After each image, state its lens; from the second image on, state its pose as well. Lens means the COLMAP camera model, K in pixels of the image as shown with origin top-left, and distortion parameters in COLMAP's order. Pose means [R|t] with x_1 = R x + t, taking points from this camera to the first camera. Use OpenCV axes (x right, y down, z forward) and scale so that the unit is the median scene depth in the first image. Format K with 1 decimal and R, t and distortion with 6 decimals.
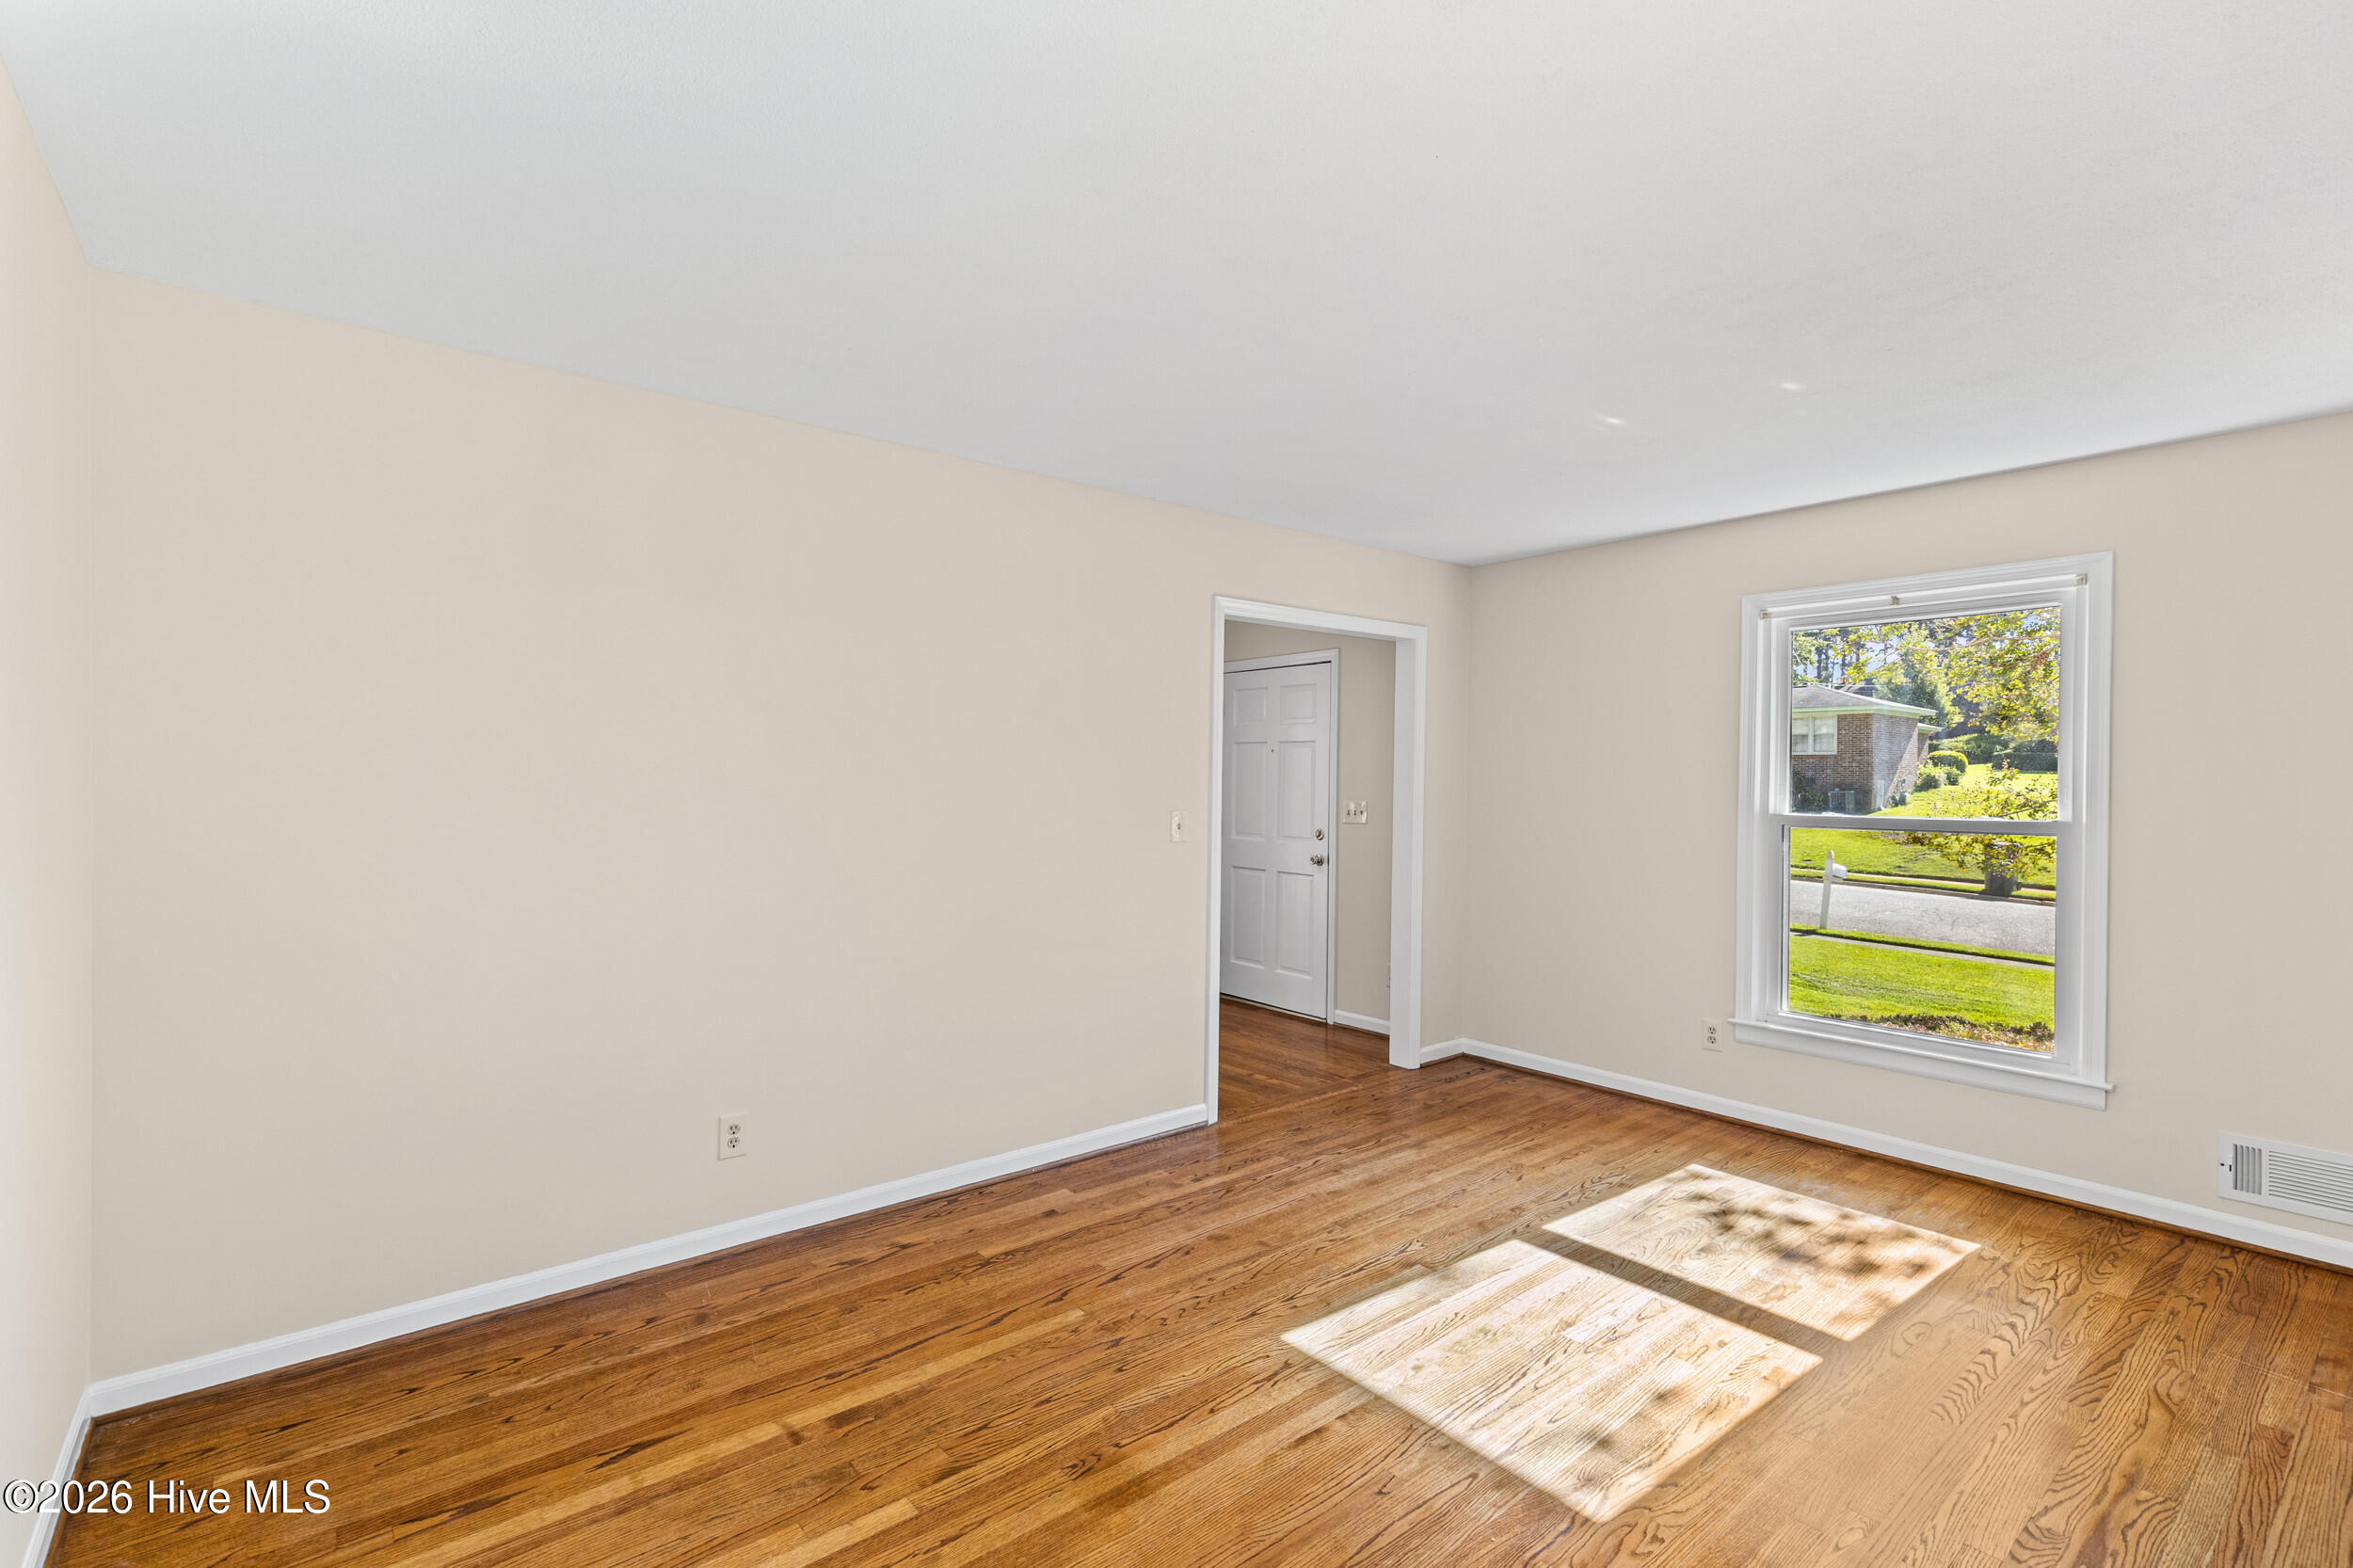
lens RADIAL K [[1068.7, 0, 1172.4], [0, 1068.7, 781.6], [0, 0, 1]] dist [0.008474, -0.000357]
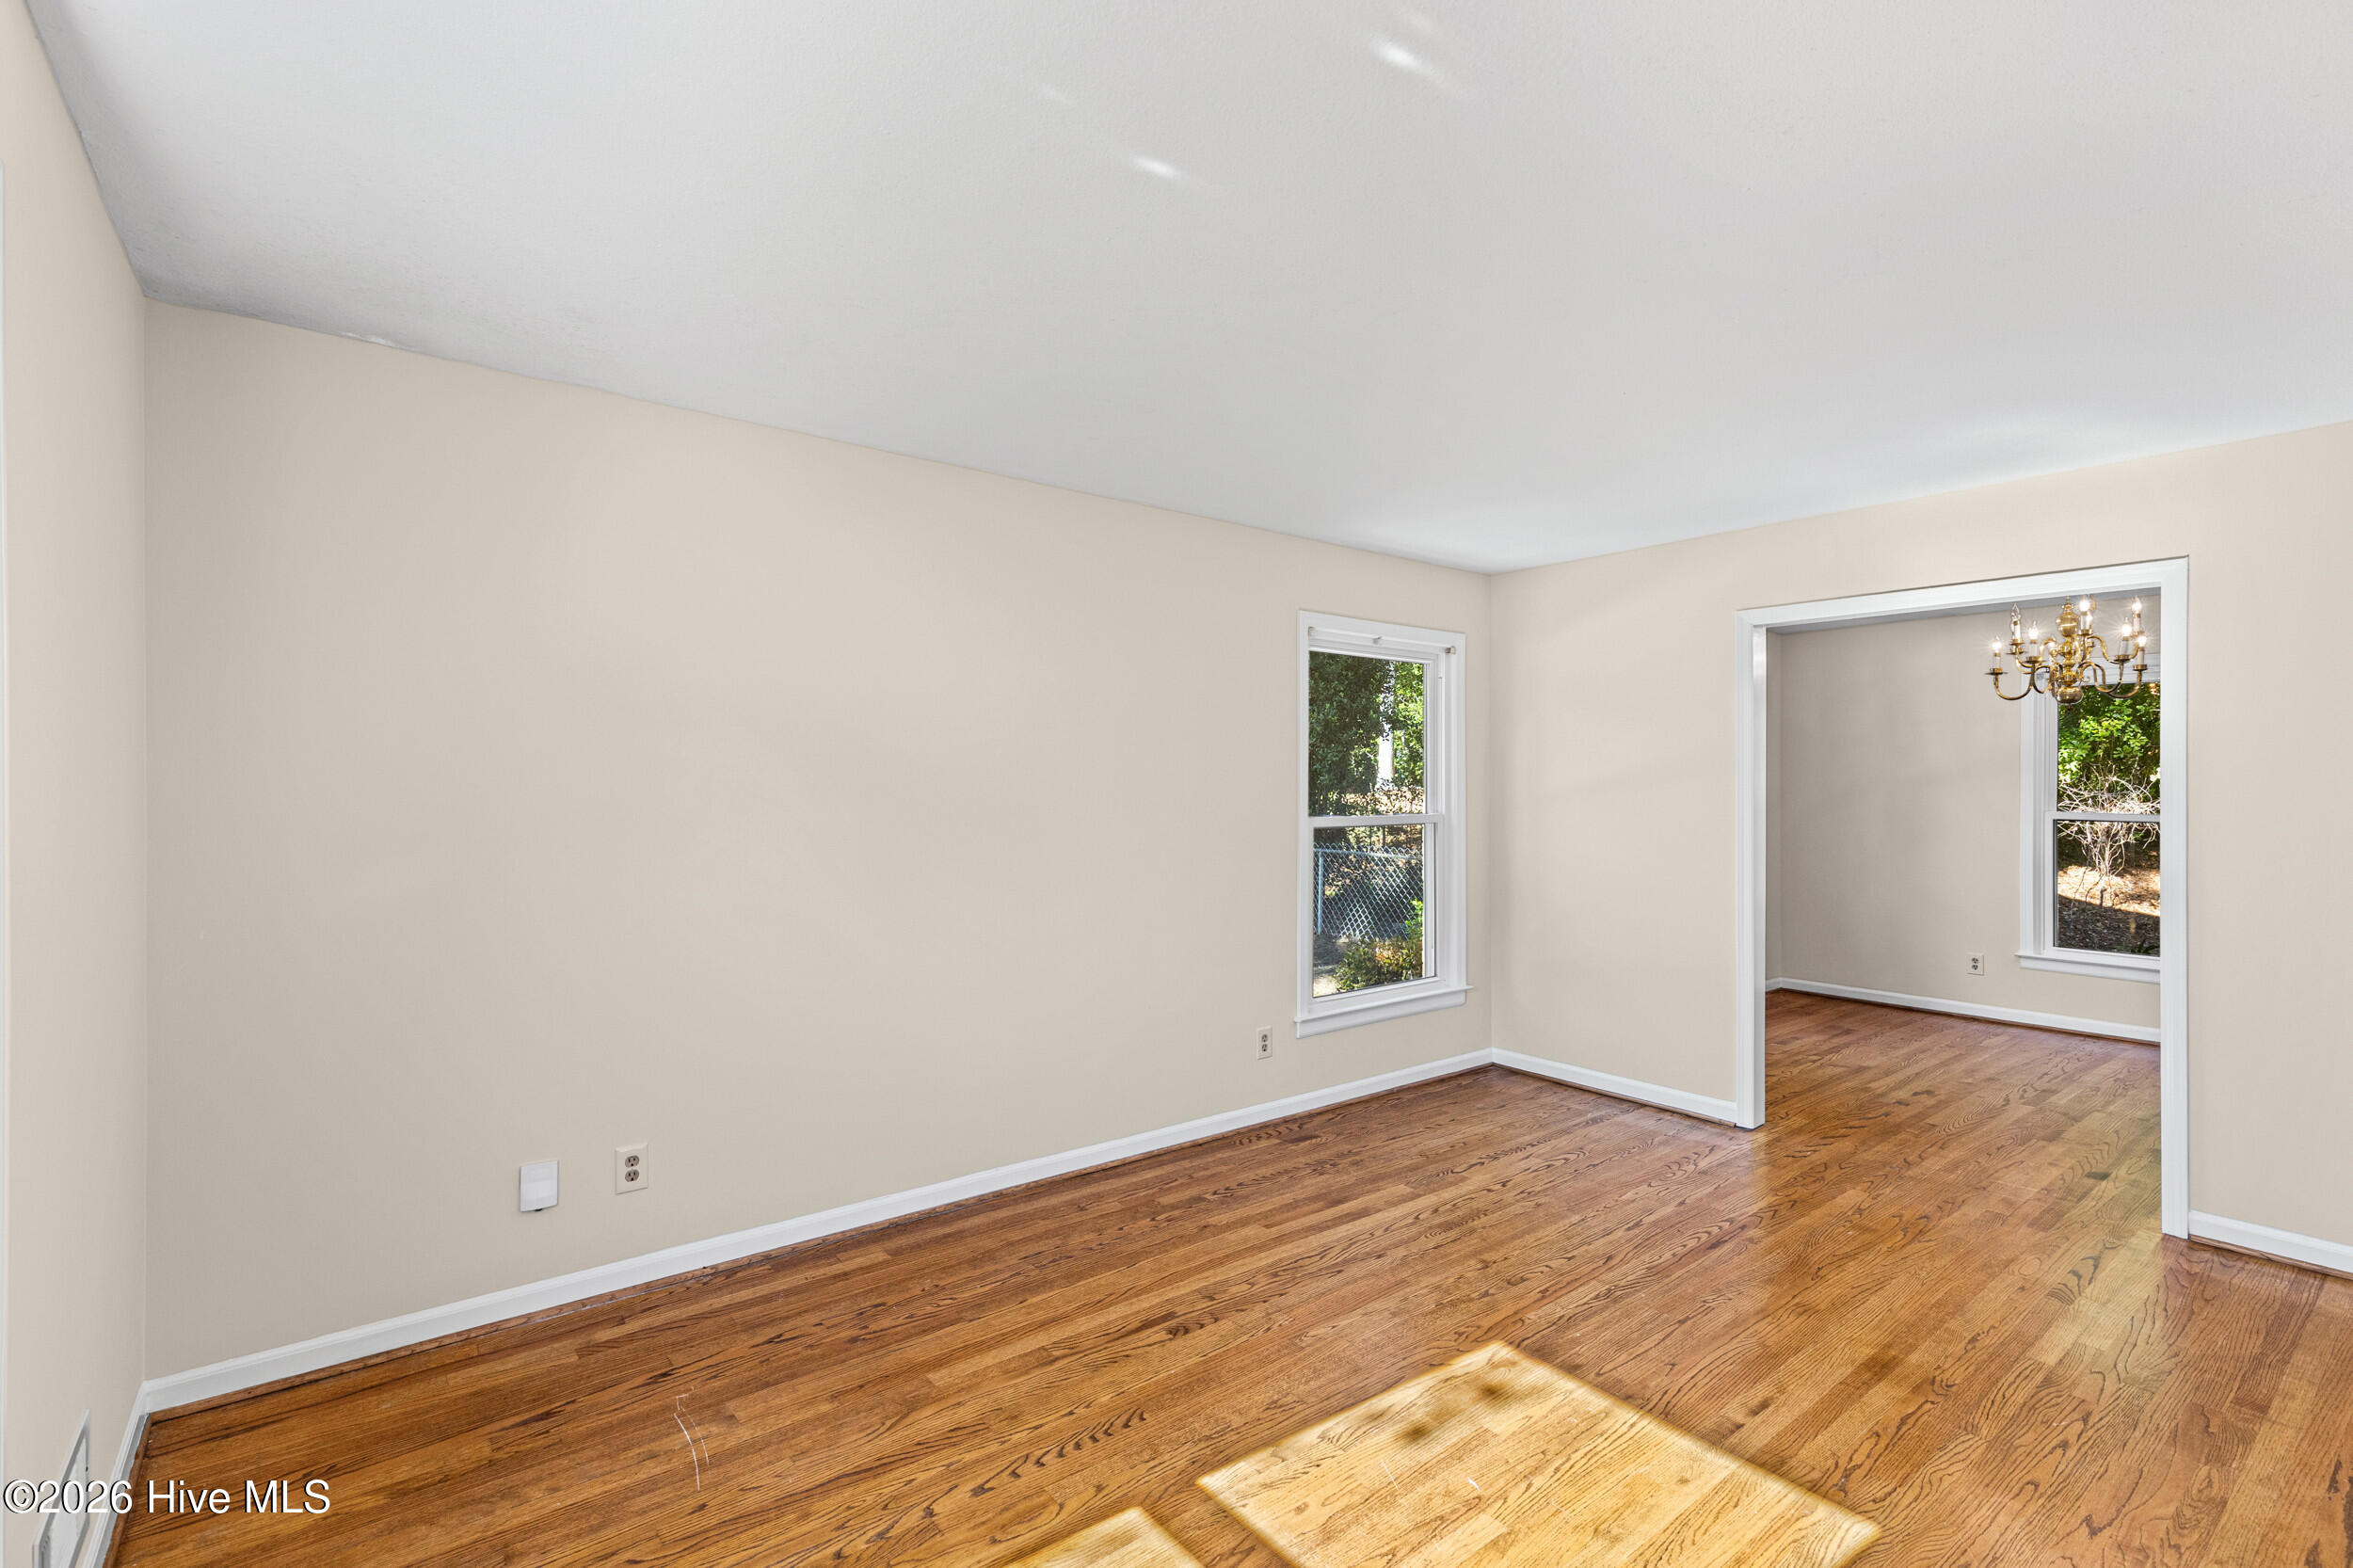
lens RADIAL K [[1068.7, 0, 1172.4], [0, 1068.7, 781.6], [0, 0, 1]] dist [0.008474, -0.000357]
pose [[-0.999695, -0.011998, 0.021594, 0.546896], [-0.011924, 0.999923, 0.003544, -0.005813], [-0.021635, 0.003286, -0.999761, 1.633267]]
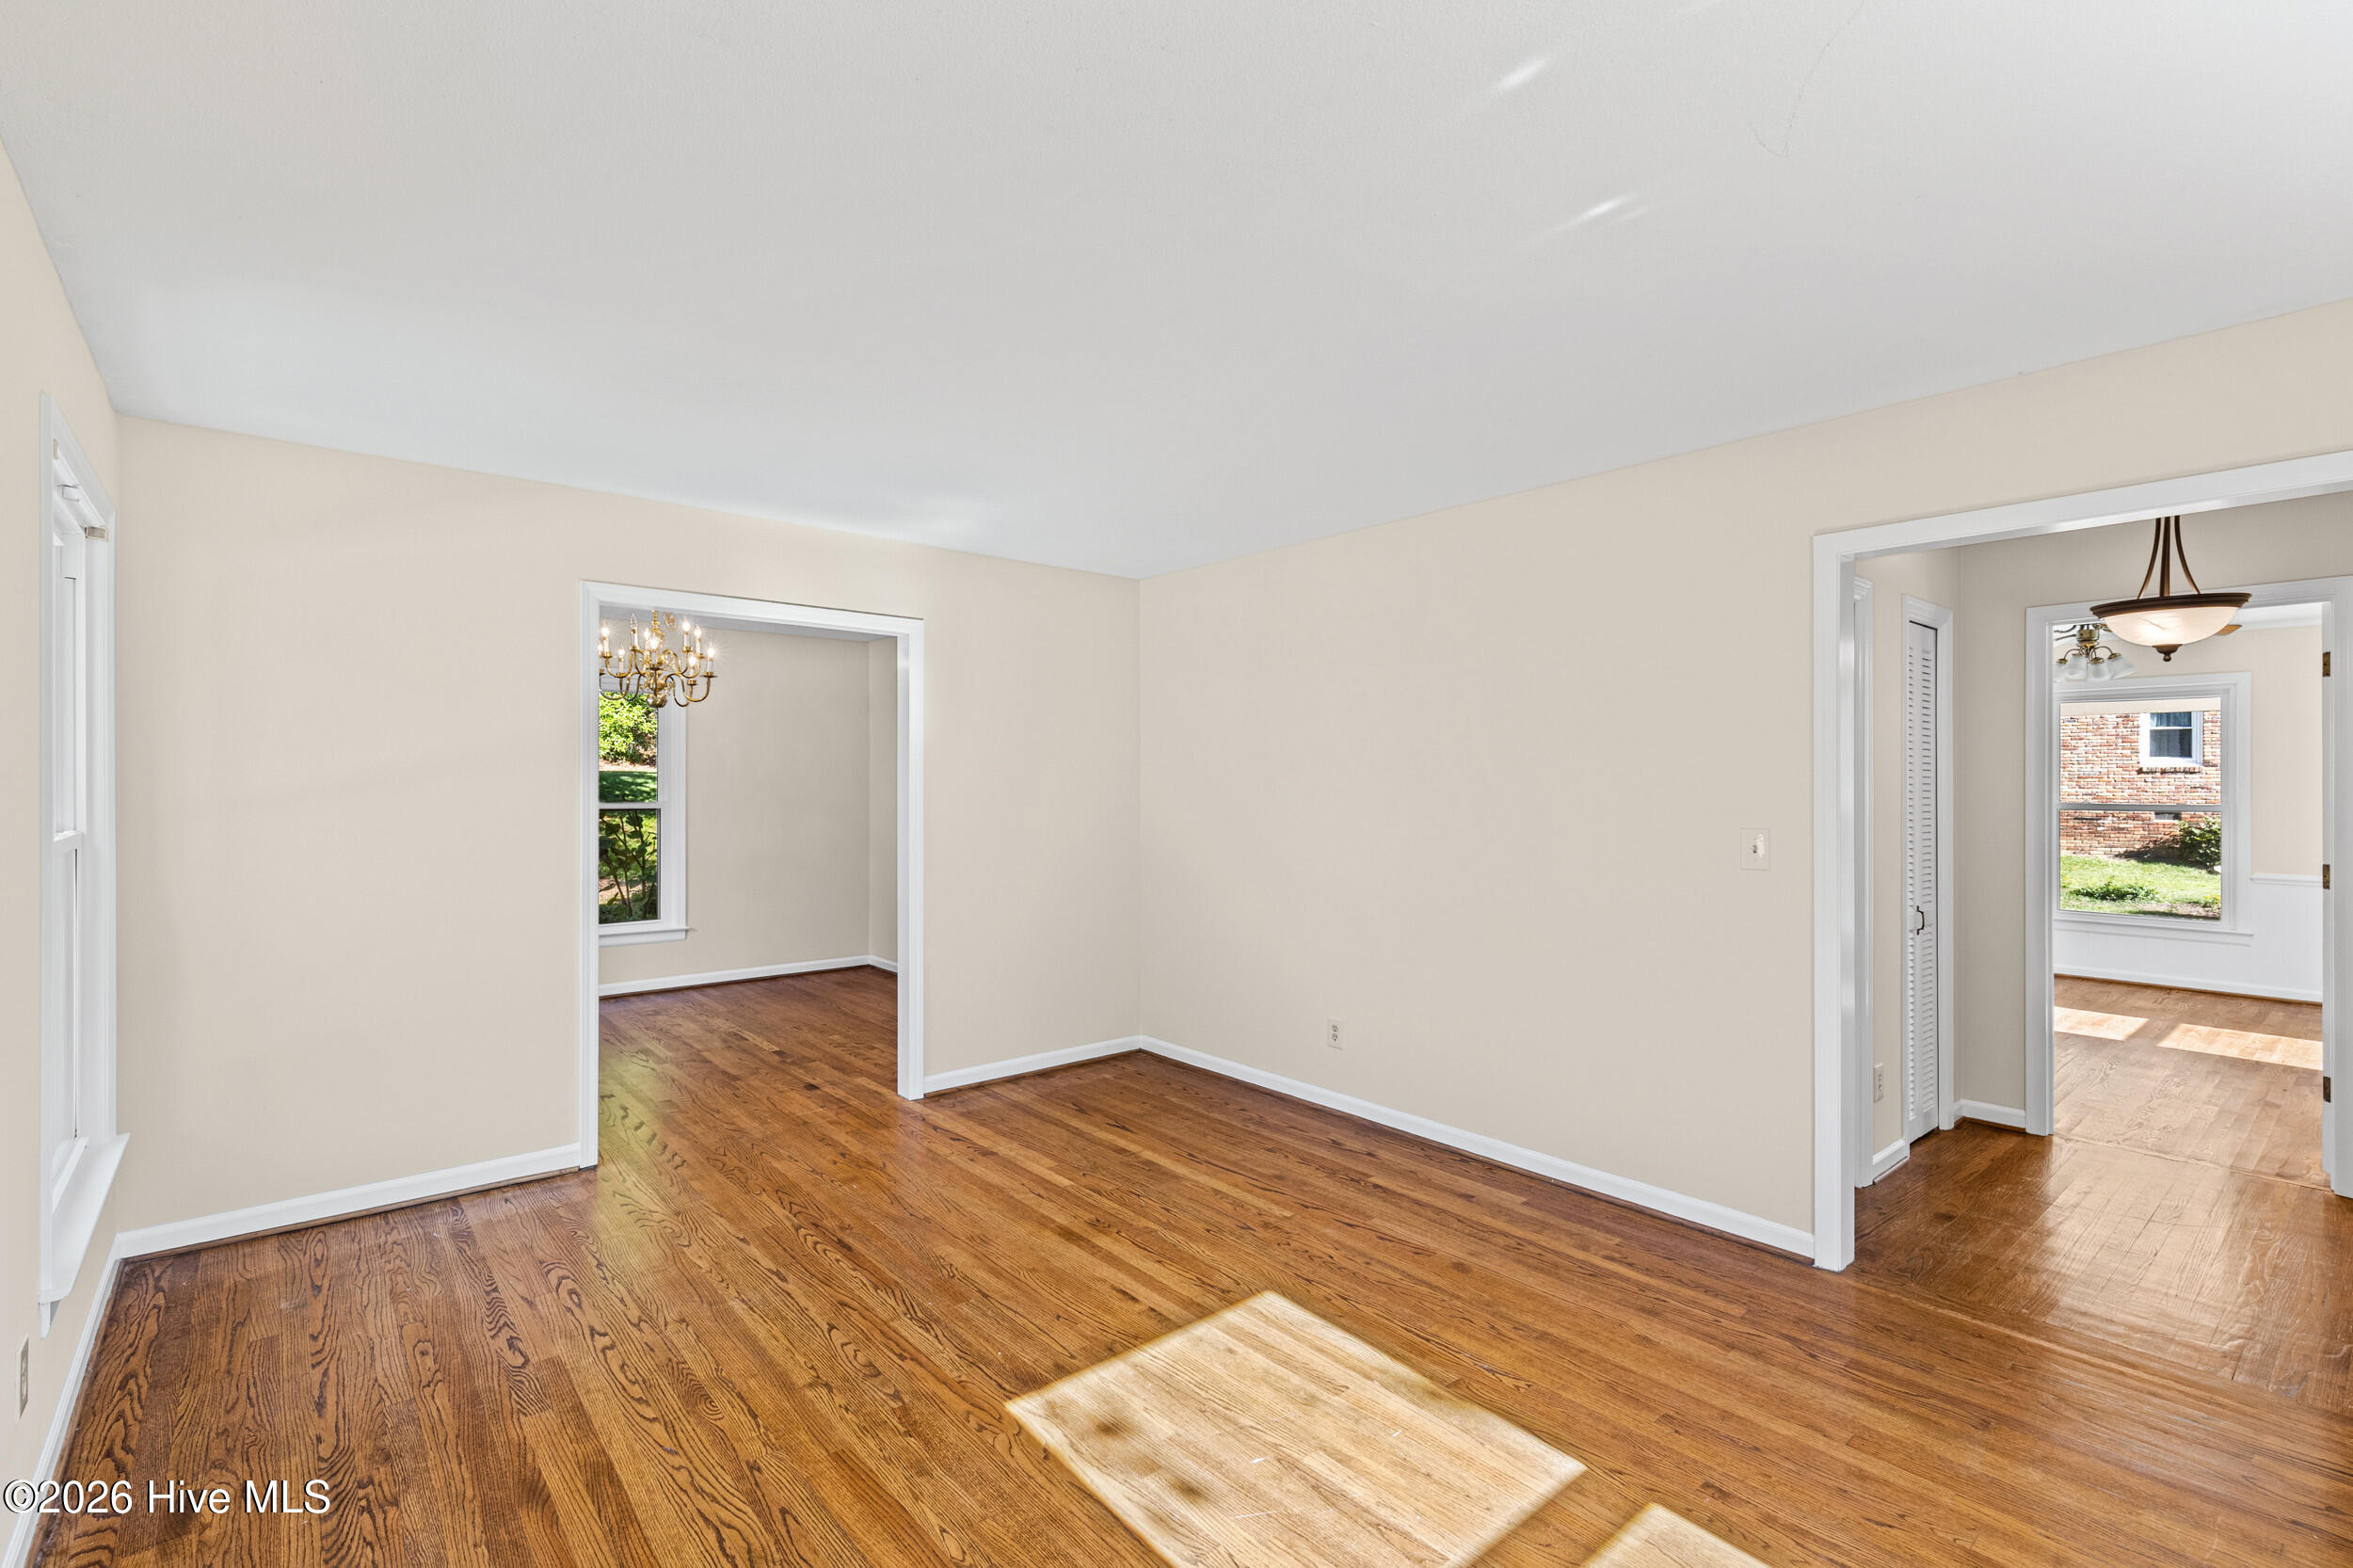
lens RADIAL K [[1068.7, 0, 1172.4], [0, 1068.7, 781.6], [0, 0, 1]] dist [0.008474, -0.000357]
pose [[0.015089, -0.005403, -0.999872, 1.117497], [-0.008666, 0.999947, -0.005535, -0.000523], [0.999849, 0.008748, 0.015041, 0.810267]]
